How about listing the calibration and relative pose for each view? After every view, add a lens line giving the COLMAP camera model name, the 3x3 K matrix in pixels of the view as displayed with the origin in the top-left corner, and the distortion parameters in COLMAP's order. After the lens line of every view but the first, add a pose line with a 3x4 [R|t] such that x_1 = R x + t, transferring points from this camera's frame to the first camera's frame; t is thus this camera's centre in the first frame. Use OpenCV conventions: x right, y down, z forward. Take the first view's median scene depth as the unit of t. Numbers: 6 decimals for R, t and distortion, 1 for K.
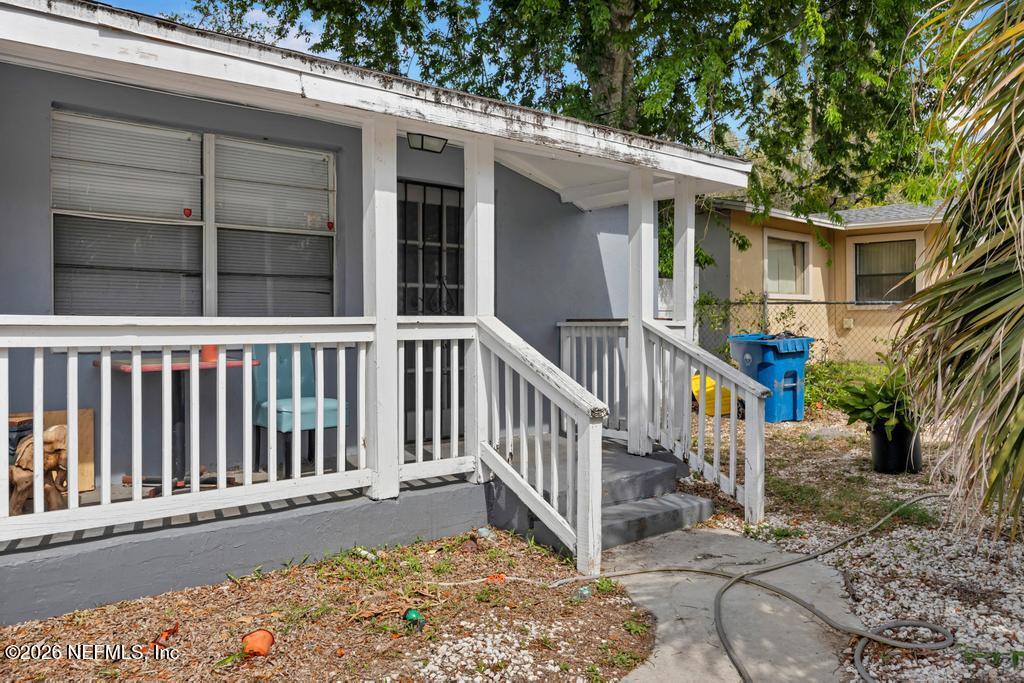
lens RADIAL K [[793.7, 0, 511.9], [0, 793.7, 340.7], [0, 0, 1]] dist [0.008134, 0.003134]
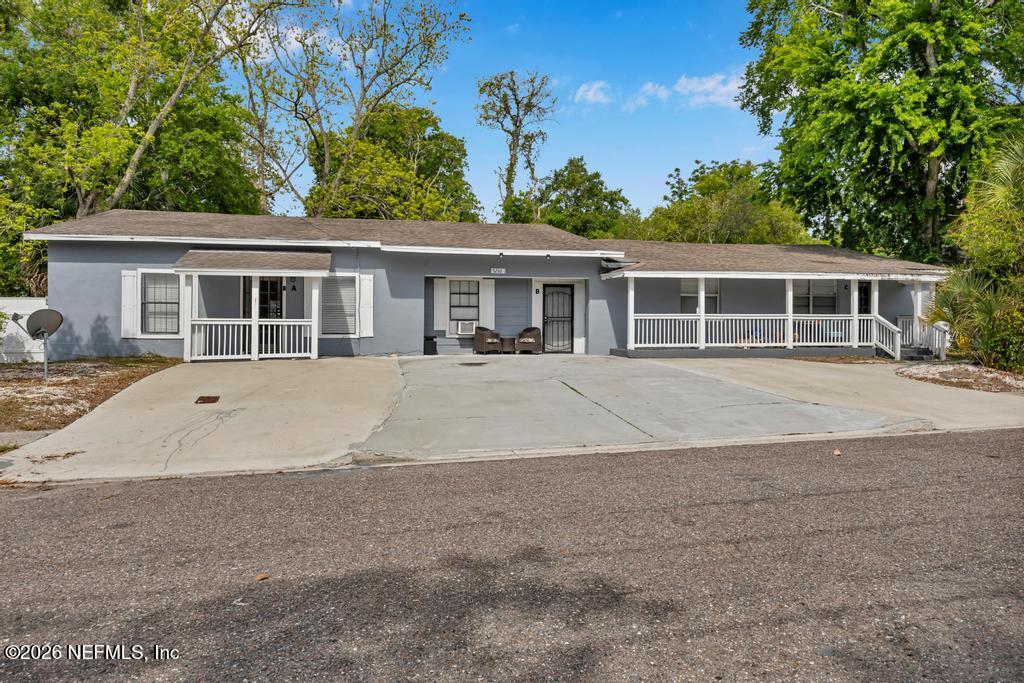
lens RADIAL K [[692.9, 0, 510.3], [0, 692.9, 337.8], [0, 0, 1]] dist [-0.002504, -0.004330]
pose [[0.878248, 0.009170, -0.478117, 0.026898], [-0.012340, 0.999918, -0.003489, 0.153472], [0.478046, 0.008964, 0.878289, -3.715432]]
